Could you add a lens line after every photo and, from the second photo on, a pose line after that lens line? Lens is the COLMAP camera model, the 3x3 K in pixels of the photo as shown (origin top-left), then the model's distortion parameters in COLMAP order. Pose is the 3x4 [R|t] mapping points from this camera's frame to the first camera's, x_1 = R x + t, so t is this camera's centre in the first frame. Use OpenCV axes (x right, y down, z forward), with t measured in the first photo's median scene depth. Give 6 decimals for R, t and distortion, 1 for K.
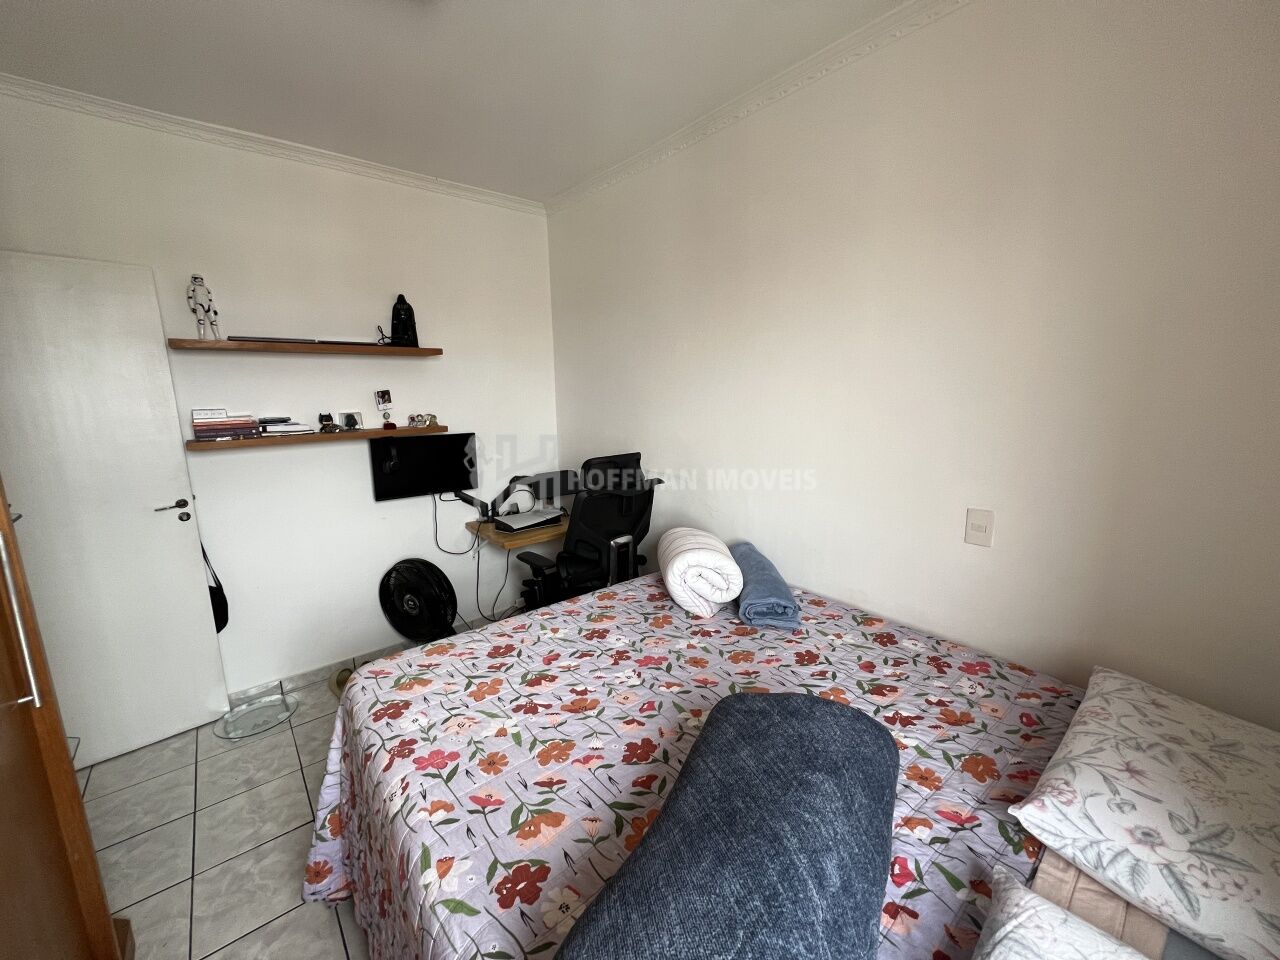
lens RADIAL K [[513.2, 0, 639.3], [0, 513.2, 478.1], [0, 0, 1]] dist [0.001649, 0.000014]
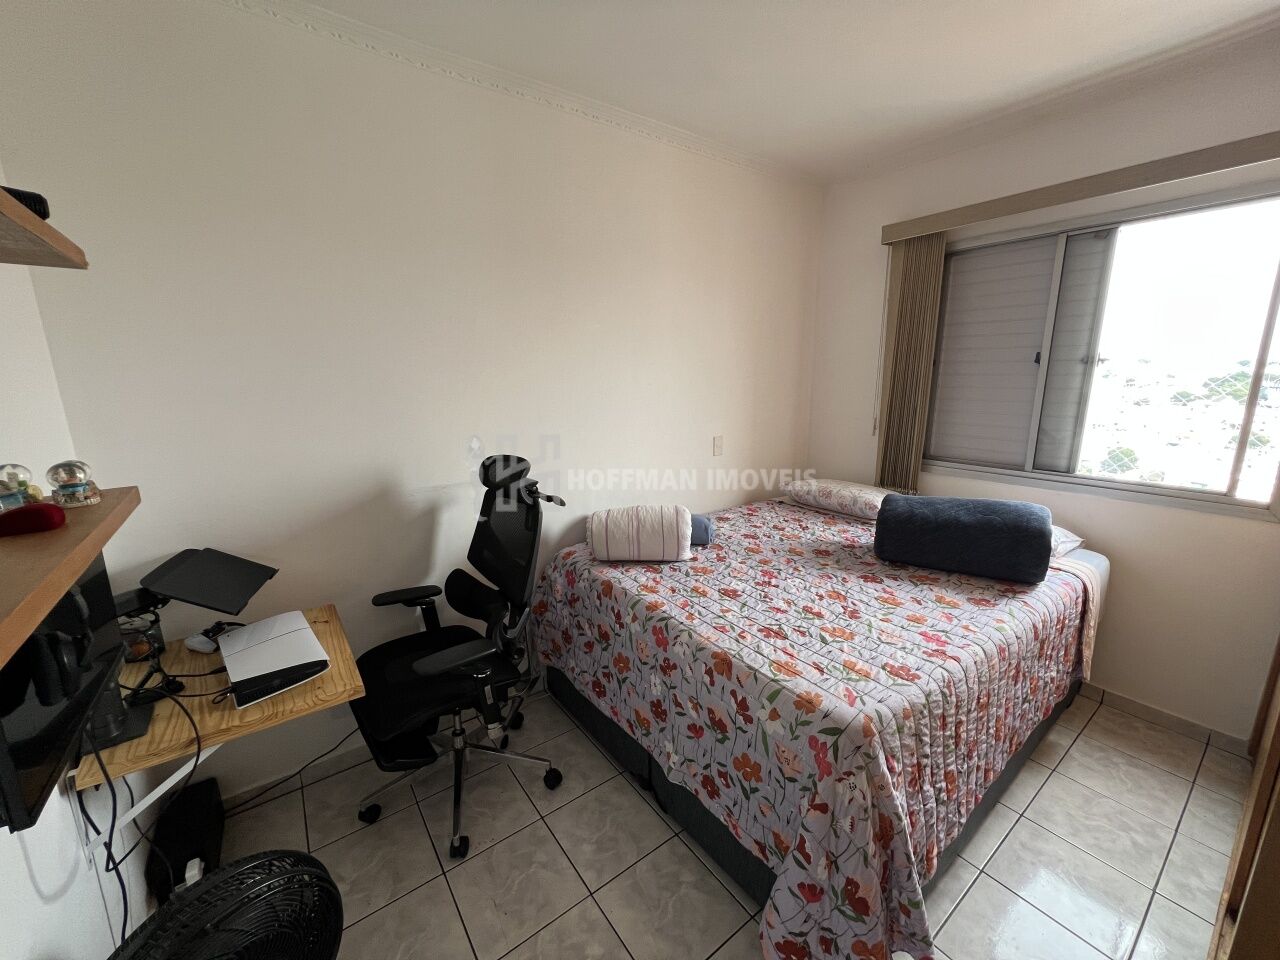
lens RADIAL K [[513.2, 0, 639.4], [0, 513.2, 479.1], [0, 0, 1]] dist [0.001649, 0.000014]
pose [[0.052102, -0.196027, 0.979213, -1.286680], [0.188250, 0.964894, 0.183144, -0.196347], [-0.980738, 0.174795, 0.087175, 1.198945]]
